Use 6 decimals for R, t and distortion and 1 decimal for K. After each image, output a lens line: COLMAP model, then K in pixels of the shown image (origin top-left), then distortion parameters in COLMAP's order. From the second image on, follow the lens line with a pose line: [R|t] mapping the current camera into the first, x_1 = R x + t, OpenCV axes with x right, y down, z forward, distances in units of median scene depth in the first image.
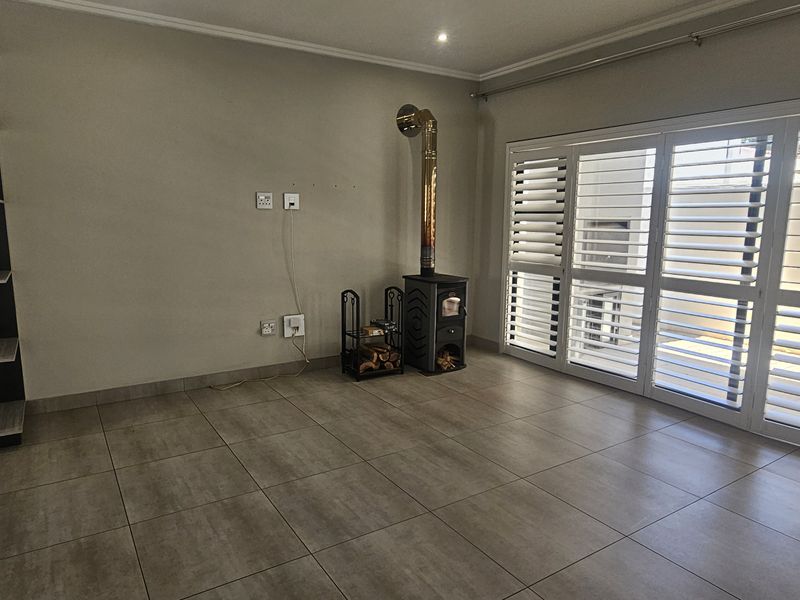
lens RADIAL K [[535.2, 0, 384.4], [0, 535.2, 302.0], [0, 0, 1]] dist [0.001731, -0.000898]
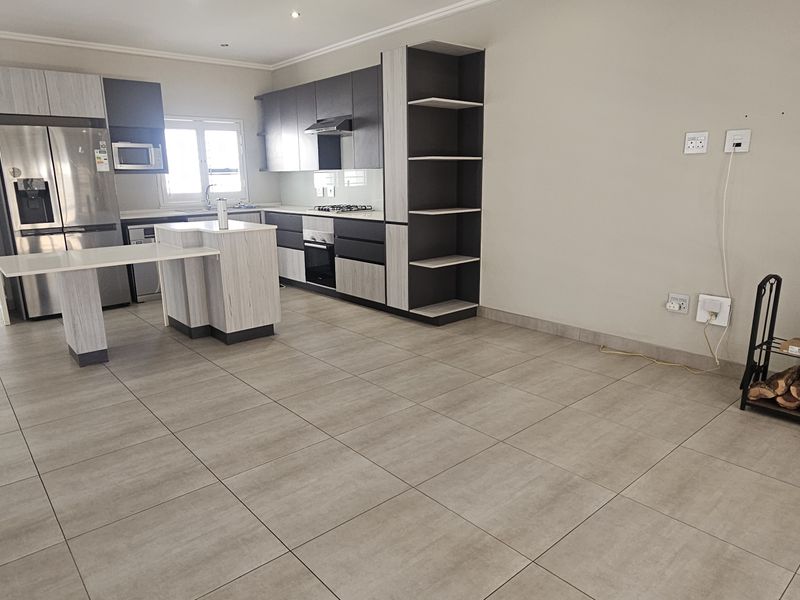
lens RADIAL K [[535.2, 0, 384.4], [0, 535.2, 302.0], [0, 0, 1]] dist [0.001731, -0.000898]
pose [[0.141399, 0.222028, -0.964733, 0.498985], [-0.143343, 0.968846, 0.201965, -0.053420], [0.979520, 0.109730, 0.168820, 0.424476]]
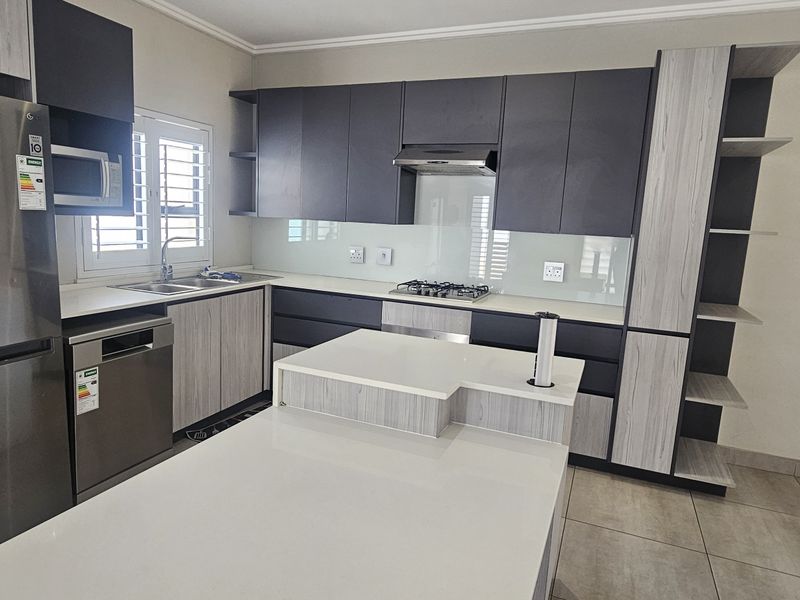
lens RADIAL K [[535.2, 0, 384.4], [0, 535.2, 302.0], [0, 0, 1]] dist [0.001731, -0.000898]
pose [[0.565576, 0.152898, -0.810399, -0.225197], [-0.178125, 0.982116, 0.060983, -0.010073], [0.805230, 0.109862, 0.582696, -0.027529]]
